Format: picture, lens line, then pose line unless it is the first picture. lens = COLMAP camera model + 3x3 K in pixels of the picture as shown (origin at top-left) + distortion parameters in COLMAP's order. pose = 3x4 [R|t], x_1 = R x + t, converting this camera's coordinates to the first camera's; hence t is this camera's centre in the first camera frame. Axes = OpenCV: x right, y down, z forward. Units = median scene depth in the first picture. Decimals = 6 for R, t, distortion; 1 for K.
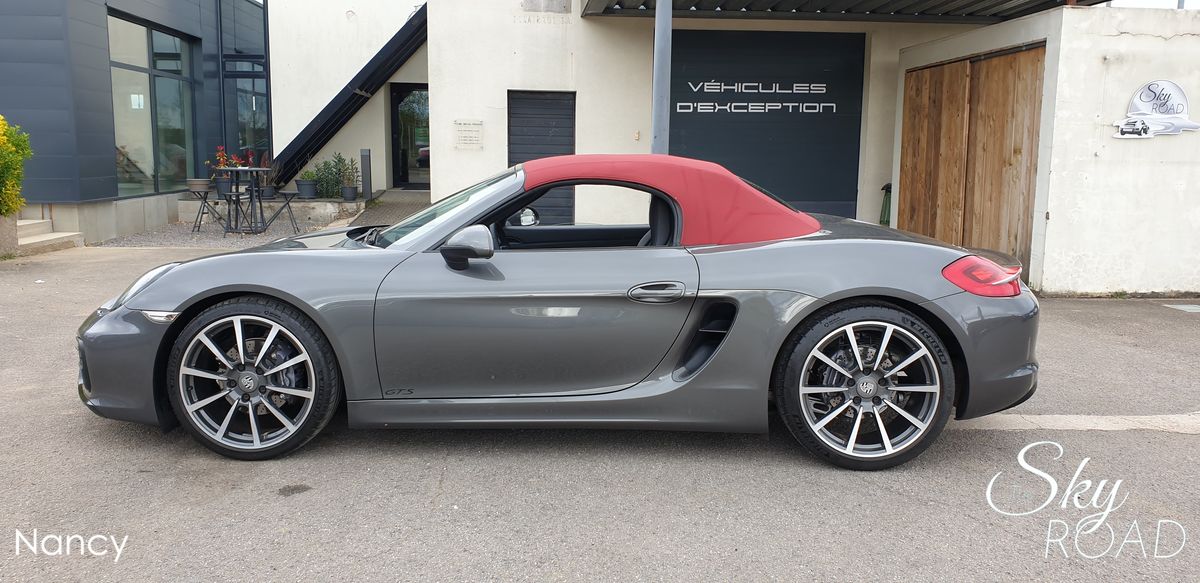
lens RADIAL K [[935.7, 0, 596.4], [0, 935.7, 291.9], [0, 0, 1]] dist [0.016734, -0.010620]
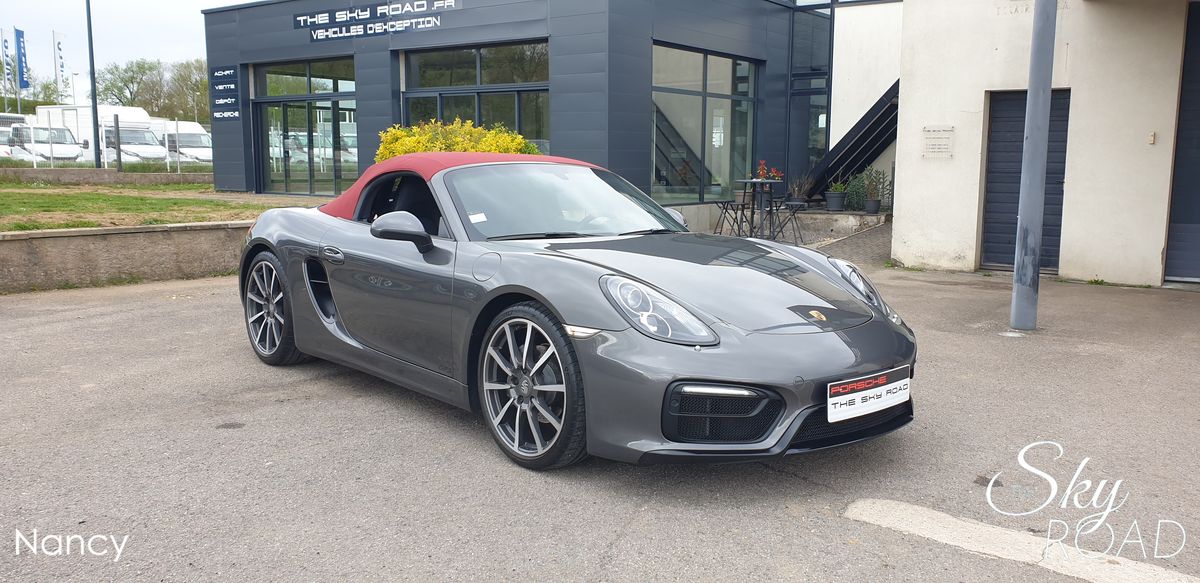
lens RADIAL K [[935.7, 0, 603.4], [0, 935.7, 289.9], [0, 0, 1]] dist [0.016734, -0.010620]
pose [[0.748938, 0.082010, -0.657546, 0.256558], [-0.095380, 0.995320, 0.015502, -0.009539], [0.655740, 0.051107, 0.753255, 0.118907]]
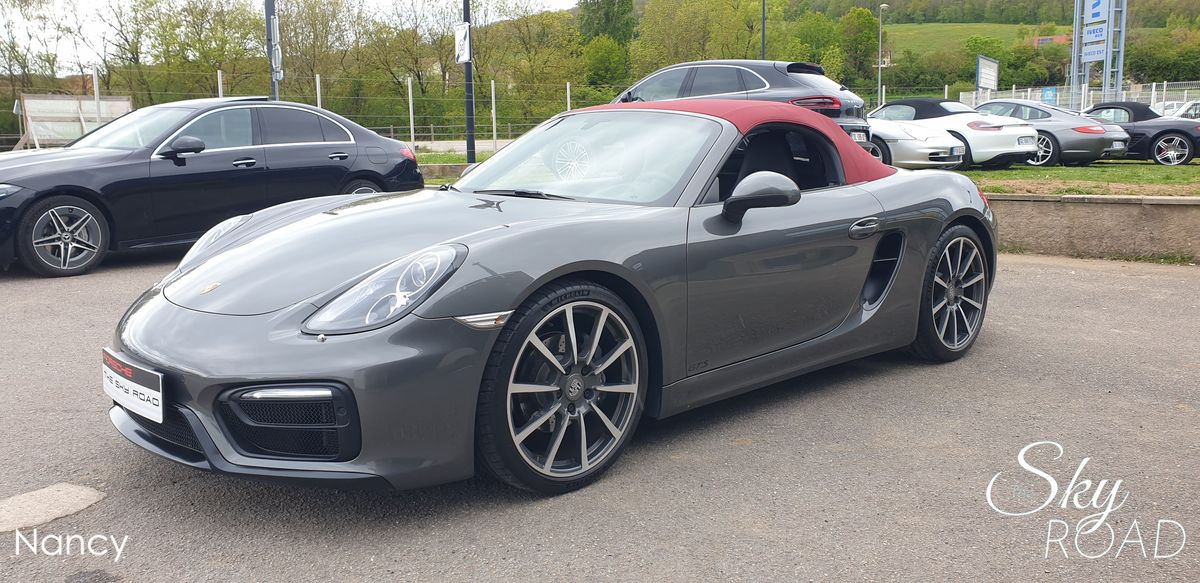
lens RADIAL K [[935.7, 0, 616.4], [0, 935.7, 254.3], [0, 0, 1]] dist [0.016734, -0.010620]
pose [[-0.631297, 0.084392, -0.770936, 0.229824], [-0.111672, 0.973811, 0.198044, -0.077270], [0.767459, 0.211117, -0.605340, 0.658262]]
